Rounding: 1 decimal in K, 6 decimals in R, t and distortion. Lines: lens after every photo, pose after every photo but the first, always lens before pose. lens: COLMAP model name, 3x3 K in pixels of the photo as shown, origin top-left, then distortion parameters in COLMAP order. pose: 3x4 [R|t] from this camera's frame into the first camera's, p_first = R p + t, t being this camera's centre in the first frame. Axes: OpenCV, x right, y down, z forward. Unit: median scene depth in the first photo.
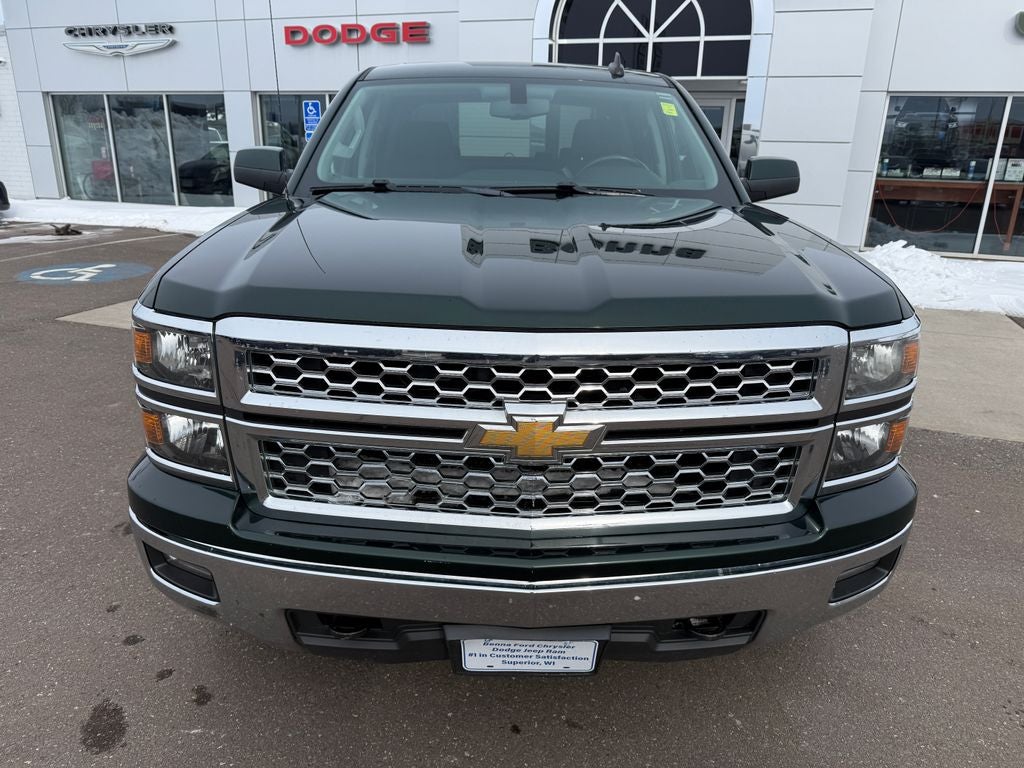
lens RADIAL K [[722.3, 0, 515.4], [0, 722.3, 397.3], [0, 0, 1]] dist [-0.001875, -0.008833]
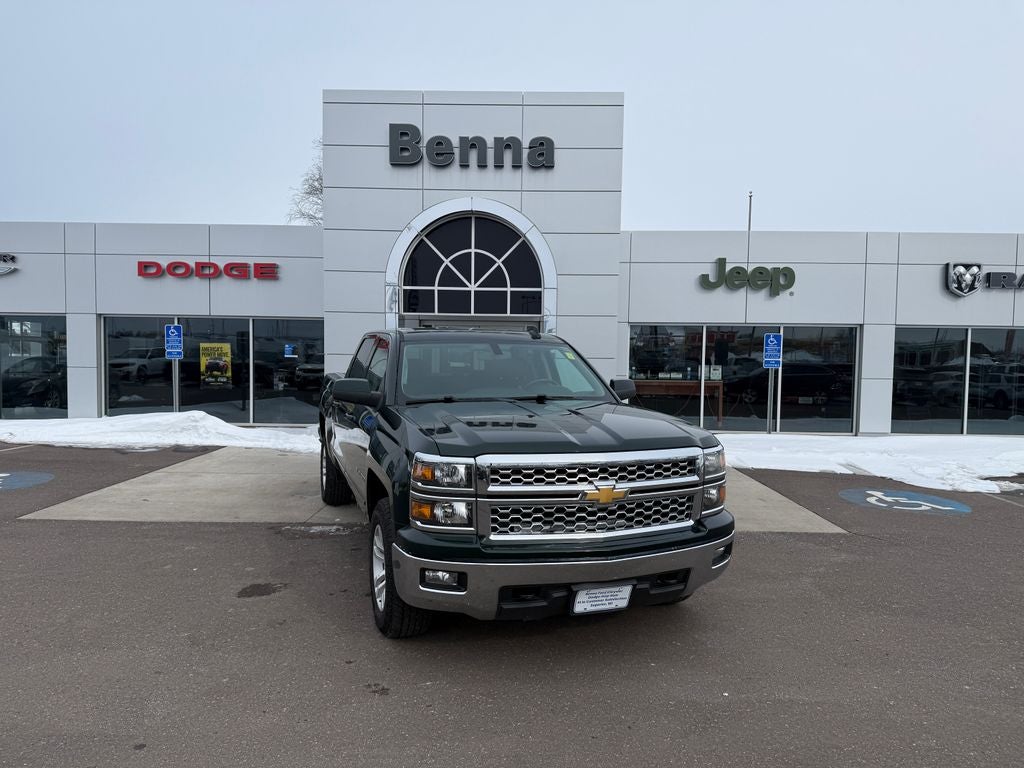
lens RADIAL K [[721.9, 0, 512.0], [0, 721.9, 384.0], [0, 0, 1]] dist [0.119220, -0.197997]
pose [[0.946692, -0.021417, 0.321427, -0.635608], [0.111682, 0.957726, -0.265119, 0.186733], [-0.302161, 0.286883, 0.909064, -0.774598]]
